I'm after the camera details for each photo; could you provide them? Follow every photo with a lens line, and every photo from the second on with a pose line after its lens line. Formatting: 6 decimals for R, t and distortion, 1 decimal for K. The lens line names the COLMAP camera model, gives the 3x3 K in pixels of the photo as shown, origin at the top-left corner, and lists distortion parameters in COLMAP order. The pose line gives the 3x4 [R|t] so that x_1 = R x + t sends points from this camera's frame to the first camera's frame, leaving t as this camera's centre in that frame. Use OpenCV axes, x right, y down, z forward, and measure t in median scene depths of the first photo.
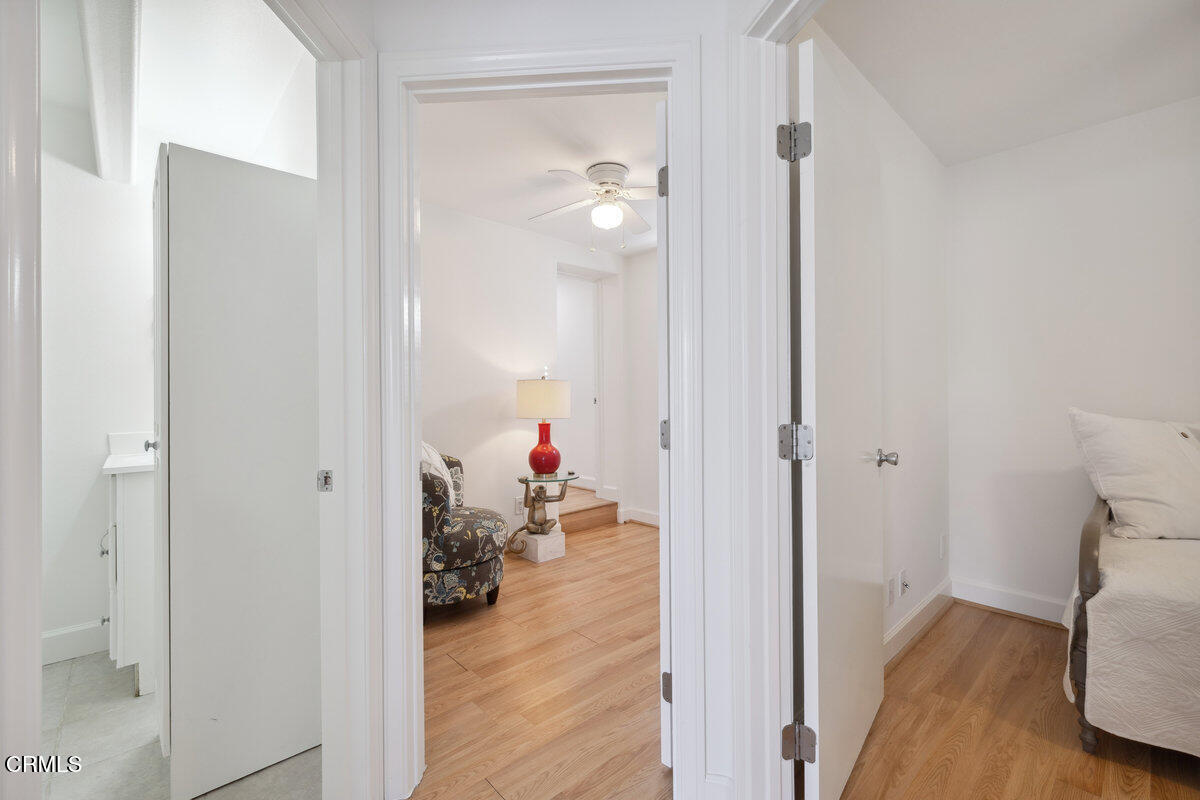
lens RADIAL K [[510.7, 0, 601.7], [0, 510.7, 401.8], [0, 0, 1]] dist [-0.000228, 0.001023]
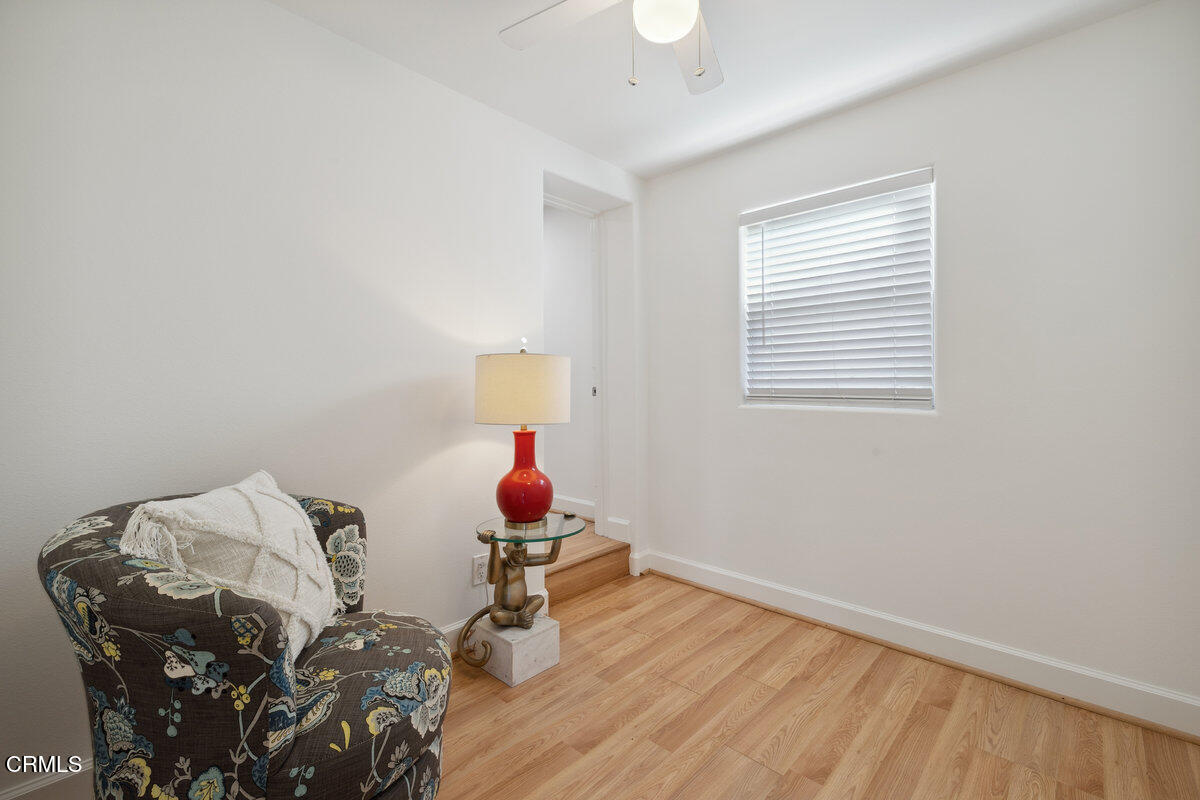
lens RADIAL K [[510.7, 0, 597.6], [0, 510.7, 391.7], [0, 0, 1]] dist [-0.000228, 0.001023]
pose [[0.998277, 0.006551, 0.058310, -0.065182], [-0.006803, 0.999968, 0.004128, -0.005065], [-0.058282, -0.004517, 0.998290, 0.430500]]
